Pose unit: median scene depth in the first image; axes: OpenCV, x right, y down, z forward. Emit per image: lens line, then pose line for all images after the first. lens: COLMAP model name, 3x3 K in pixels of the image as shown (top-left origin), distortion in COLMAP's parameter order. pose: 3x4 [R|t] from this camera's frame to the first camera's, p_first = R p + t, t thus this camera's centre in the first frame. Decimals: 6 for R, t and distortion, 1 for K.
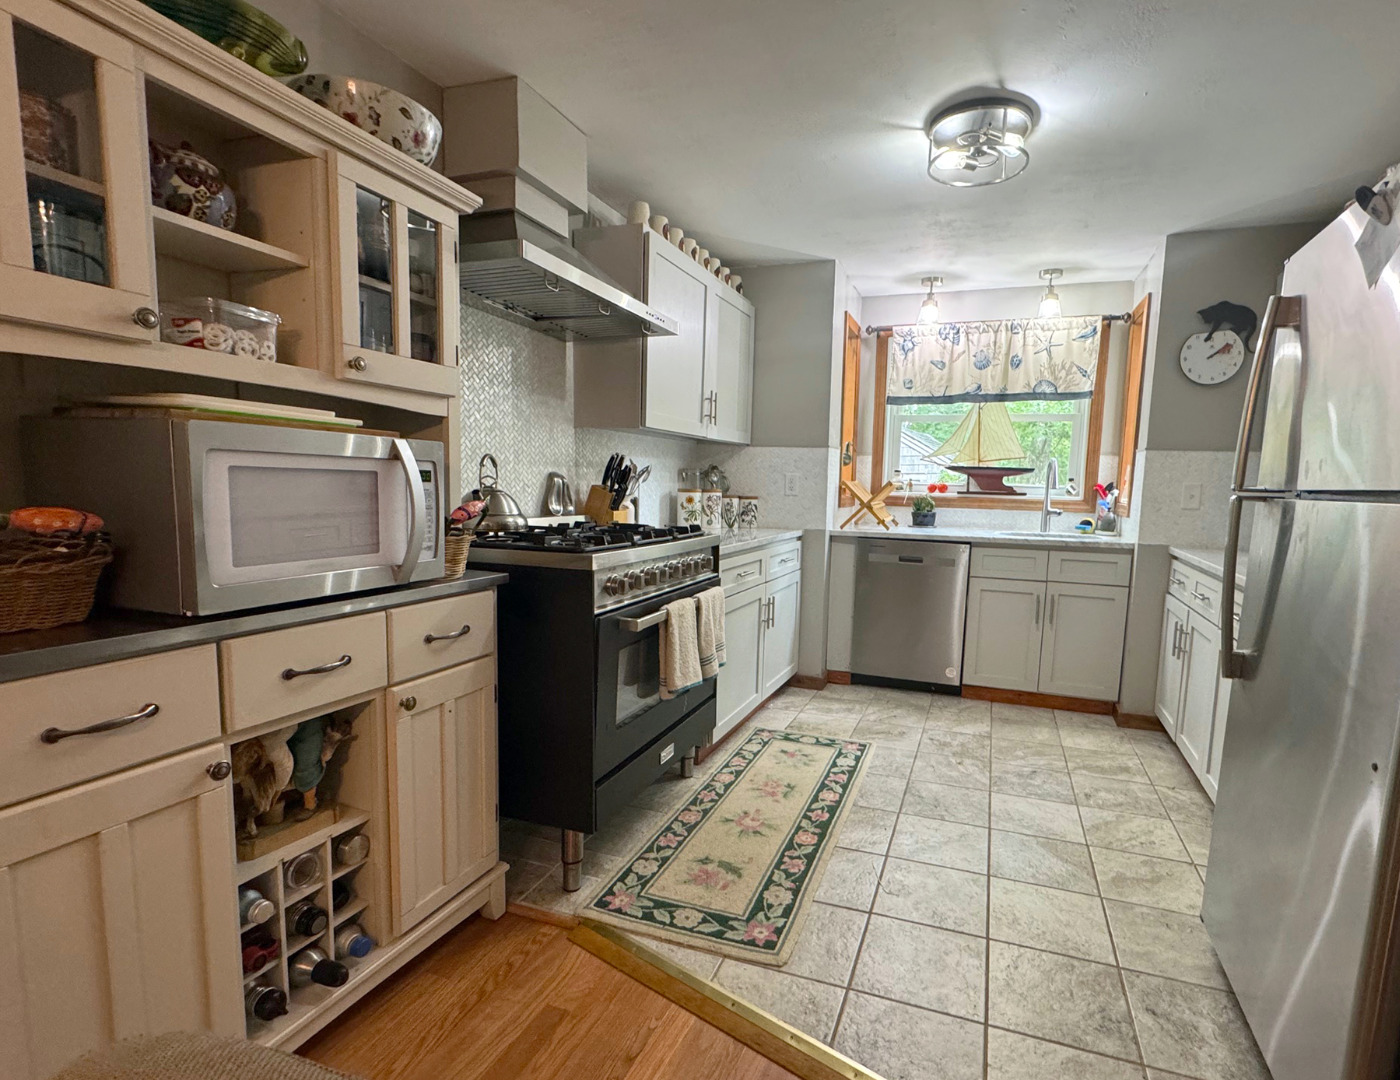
lens RADIAL K [[702.8, 0, 758.8], [0, 702.8, 574.3], [0, 0, 1]] dist [-0.003872, 0.000322]
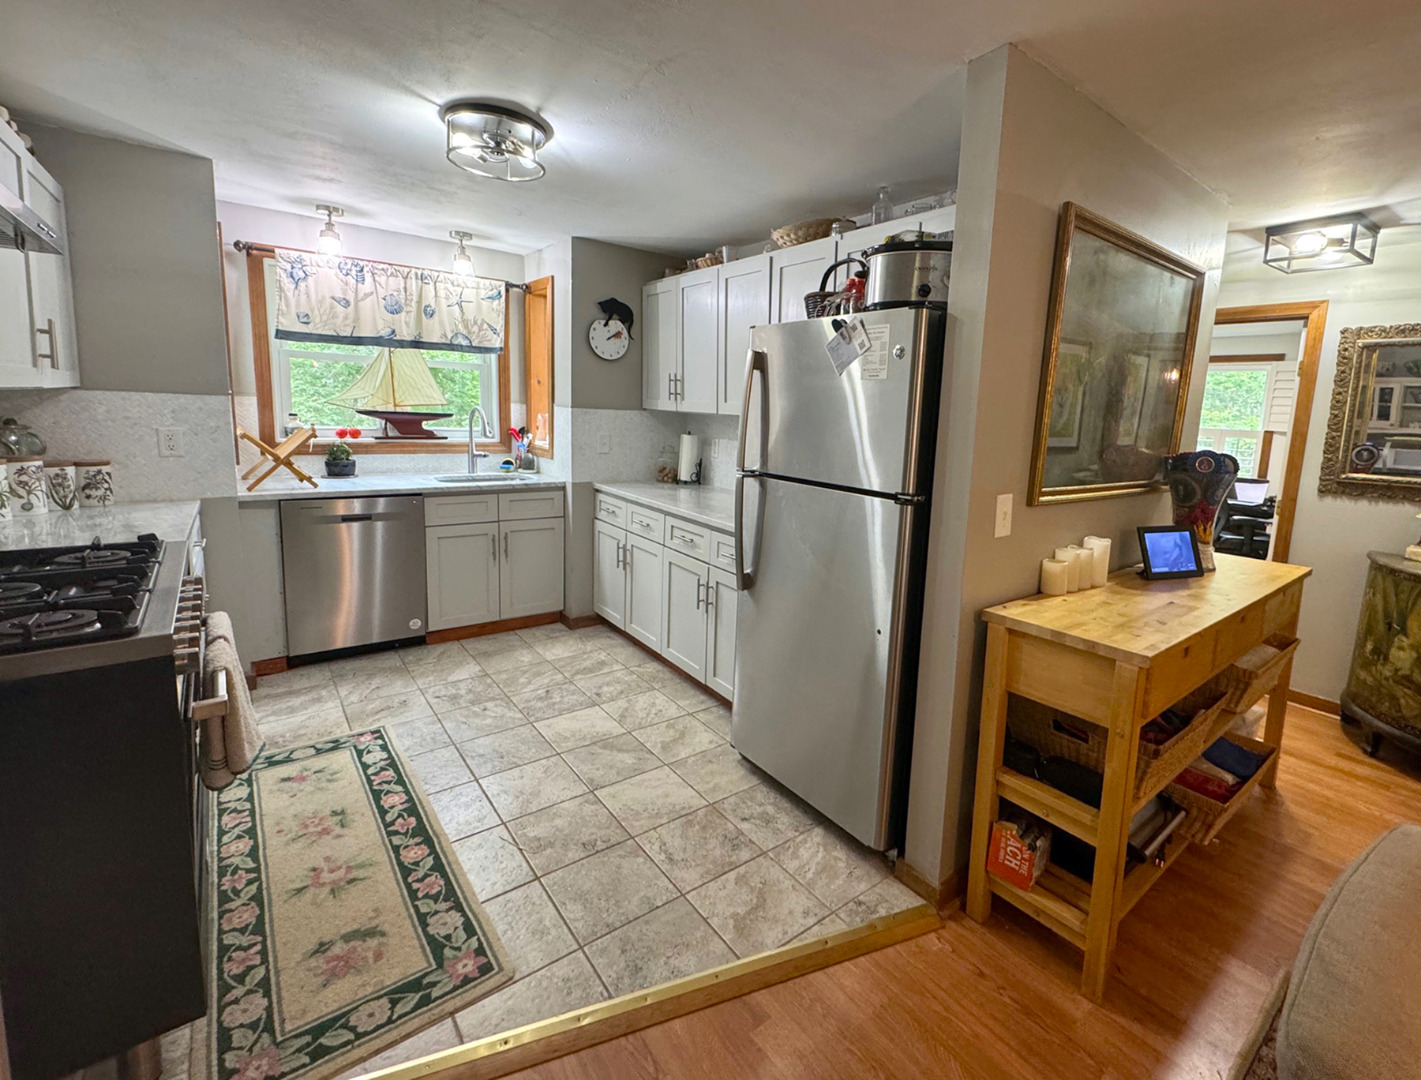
lens RADIAL K [[644.0, 0, 774.5], [0, 644.0, 499.4], [0, 0, 1]] dist [-0.000771, -0.000486]
pose [[0.522564, -0.120365, 0.844061, -0.284694], [0.080594, 0.992525, 0.091640, -0.106660], [-0.848782, 0.020139, 0.528359, 0.109514]]
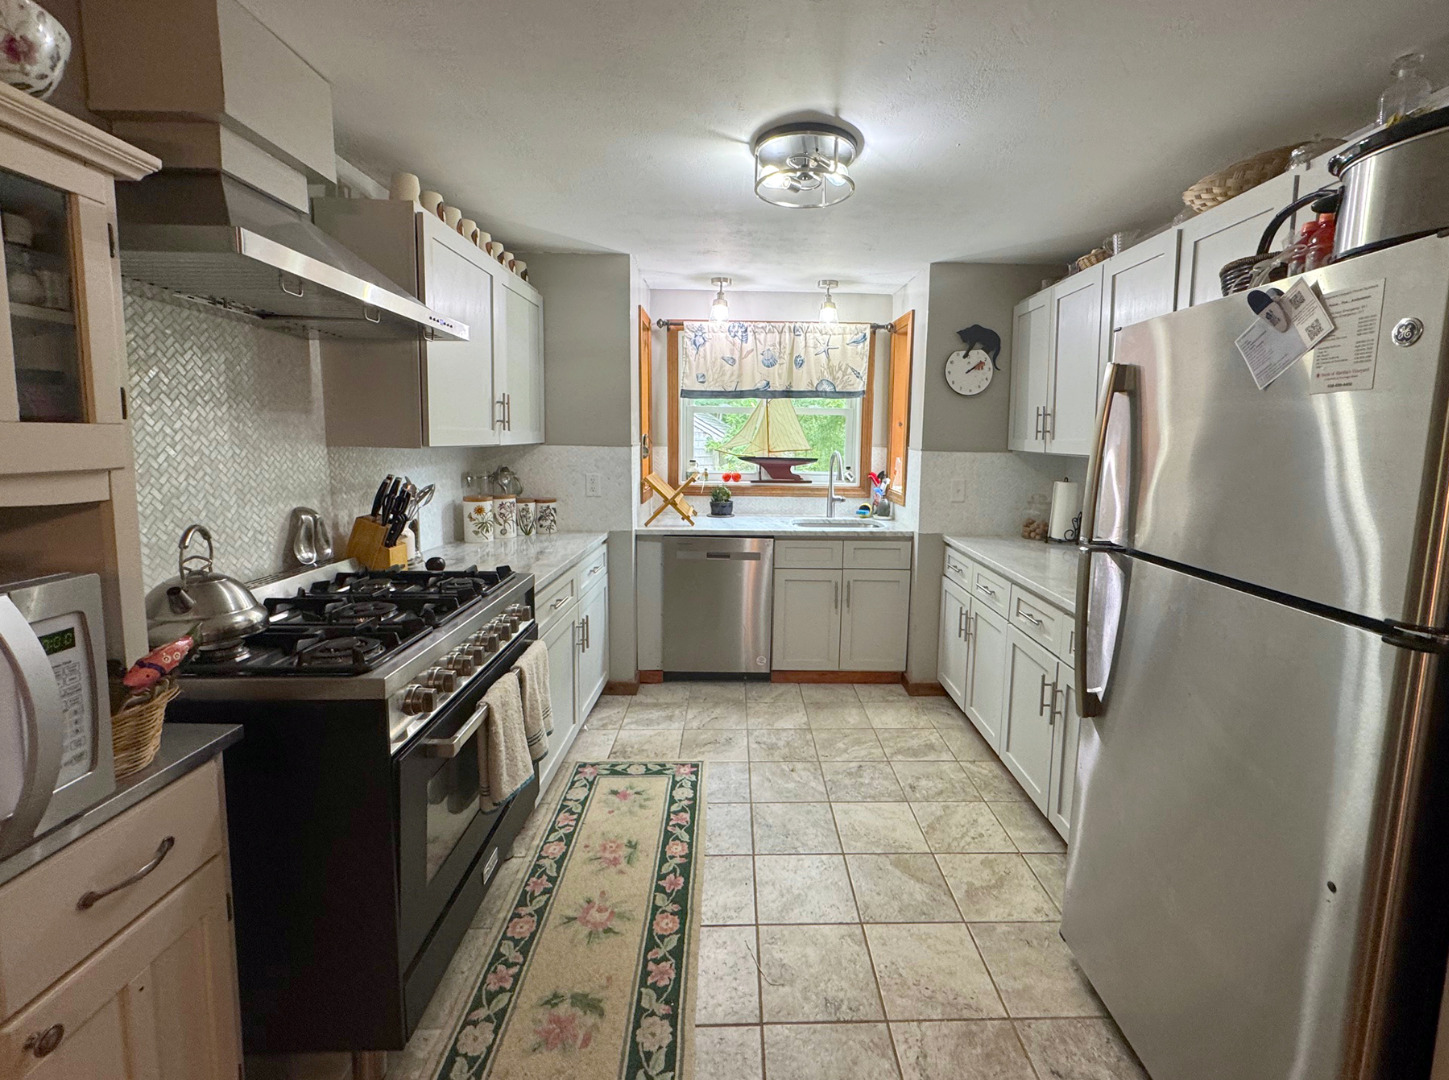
lens RADIAL K [[631.7, 0, 760.0], [0, 631.7, 510.5], [0, 0, 1]] dist [-0.000126, -0.000735]
pose [[0.934344, -0.051609, 0.352615, -0.062611], [0.053932, 0.998539, 0.003240, -0.115549], [-0.352267, 0.015990, 0.935763, 0.167447]]
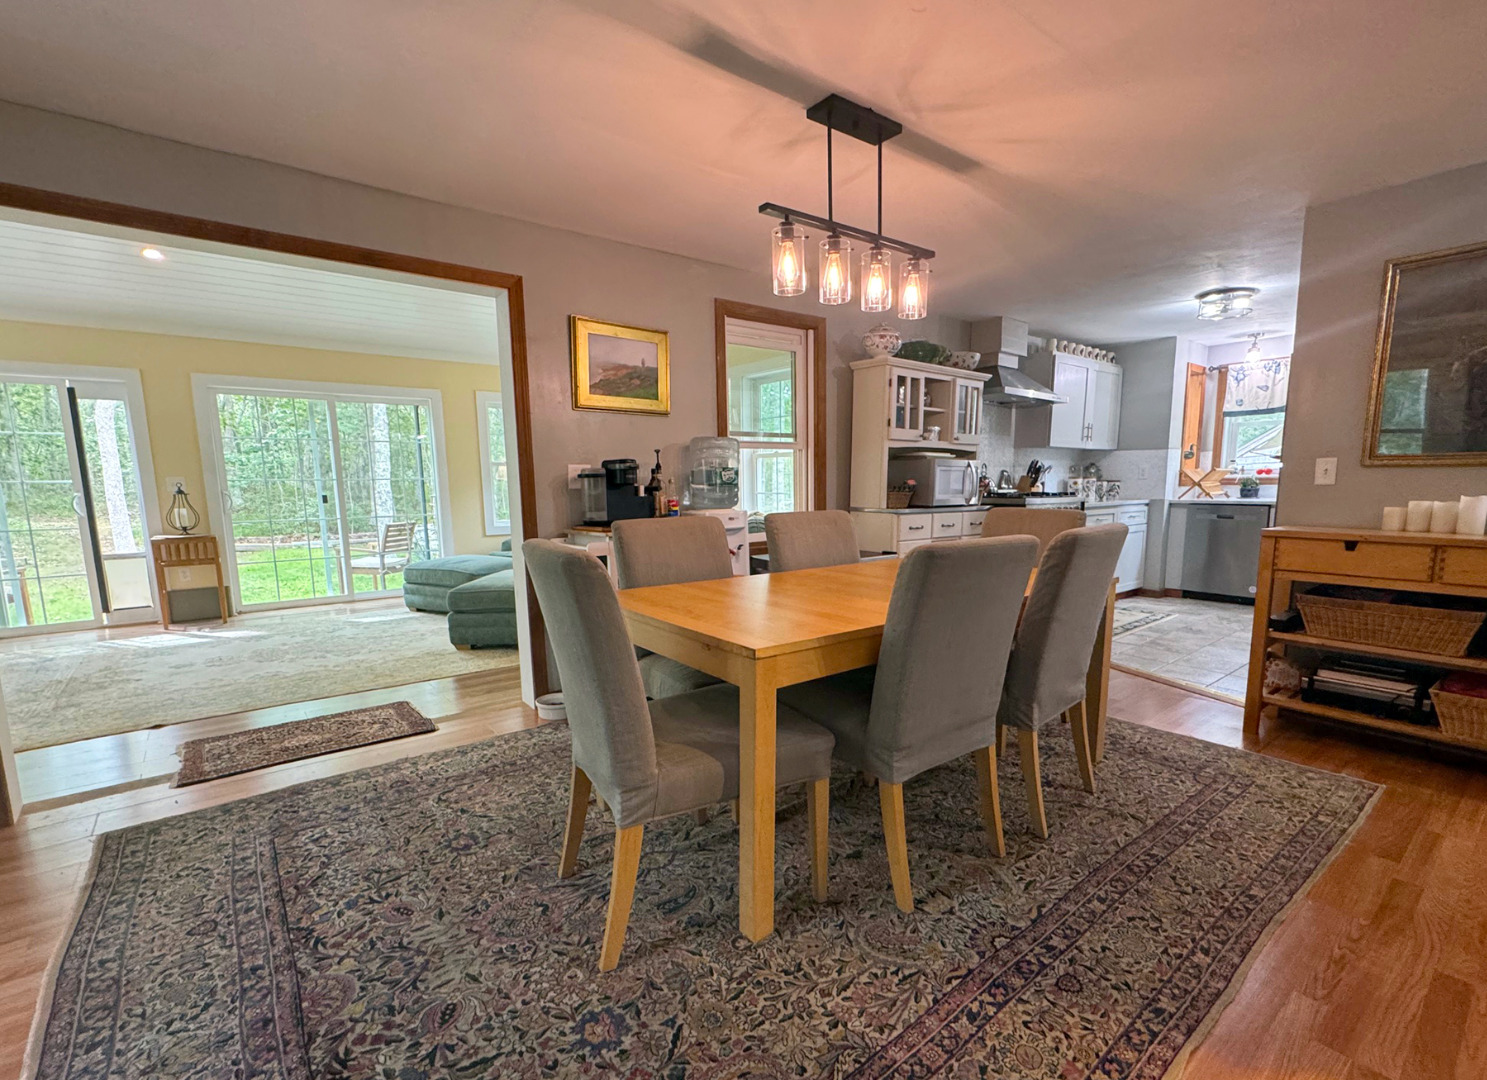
lens RADIAL K [[693.0, 0, 784.8], [0, 693.0, 574.1], [0, 0, 1]] dist [0.023605, 0.000048]
pose [[0.864881, 0.038156, -0.500525, 0.204801], [-0.038939, 0.999202, 0.008887, 0.179483], [0.500464, 0.011804, 0.865677, -1.166797]]
